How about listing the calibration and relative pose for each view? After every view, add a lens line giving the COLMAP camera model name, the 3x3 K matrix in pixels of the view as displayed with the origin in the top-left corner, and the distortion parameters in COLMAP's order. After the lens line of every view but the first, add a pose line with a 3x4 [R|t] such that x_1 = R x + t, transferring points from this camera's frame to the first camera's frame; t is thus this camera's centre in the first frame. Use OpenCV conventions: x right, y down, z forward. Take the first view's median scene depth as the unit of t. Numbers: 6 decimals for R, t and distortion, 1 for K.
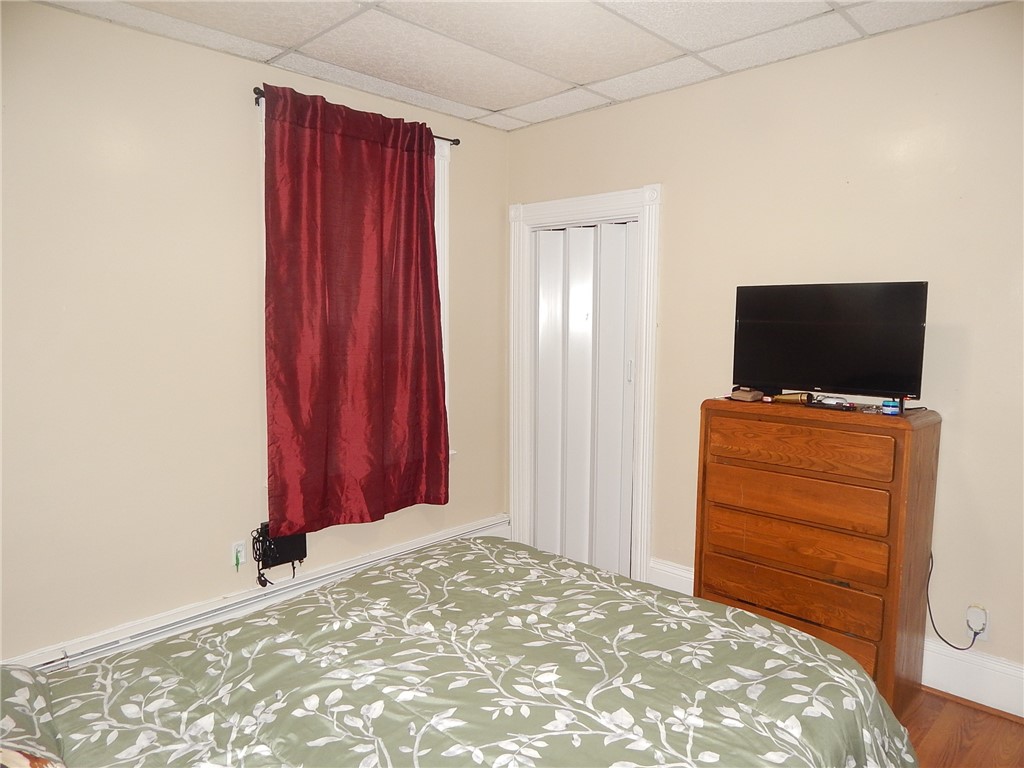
lens RADIAL K [[683.6, 0, 514.4], [0, 683.6, 384.6], [0, 0, 1]] dist [0.004305, -0.000176]
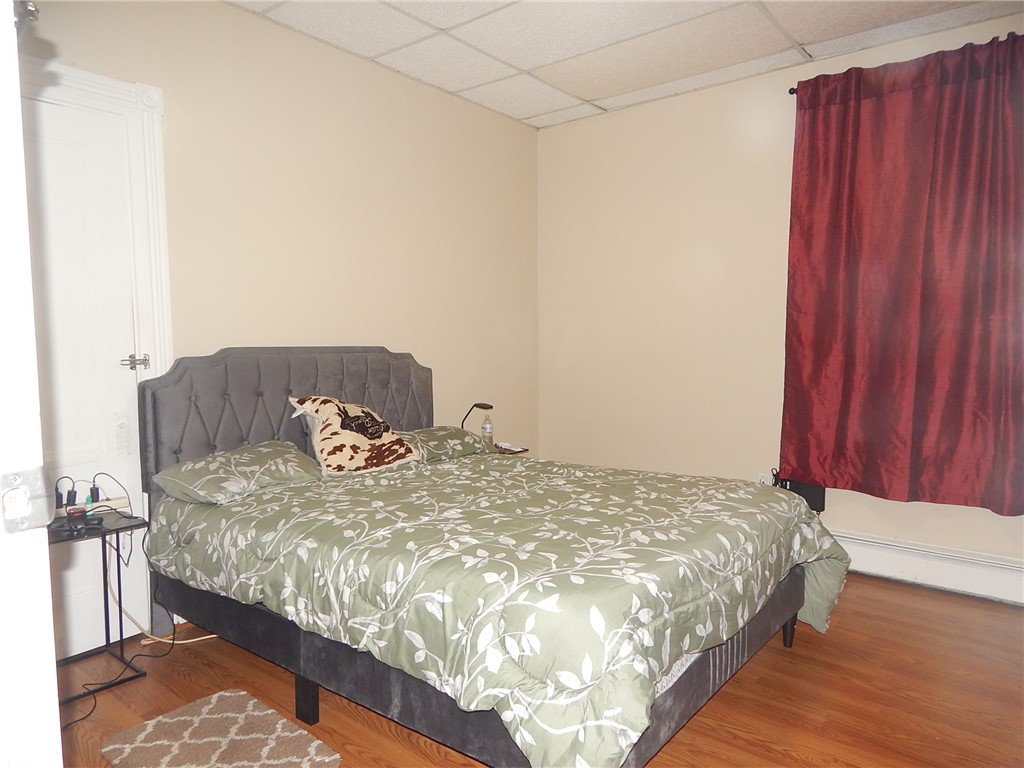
lens RADIAL K [[683.6, 0, 515.1], [0, 683.6, 384.7], [0, 0, 1]] dist [0.004305, -0.000176]
pose [[0.106969, 0.062773, -0.992279, 1.288743], [-0.108787, 0.992752, 0.051076, 0.102563], [0.988293, 0.102483, 0.113022, 0.763013]]
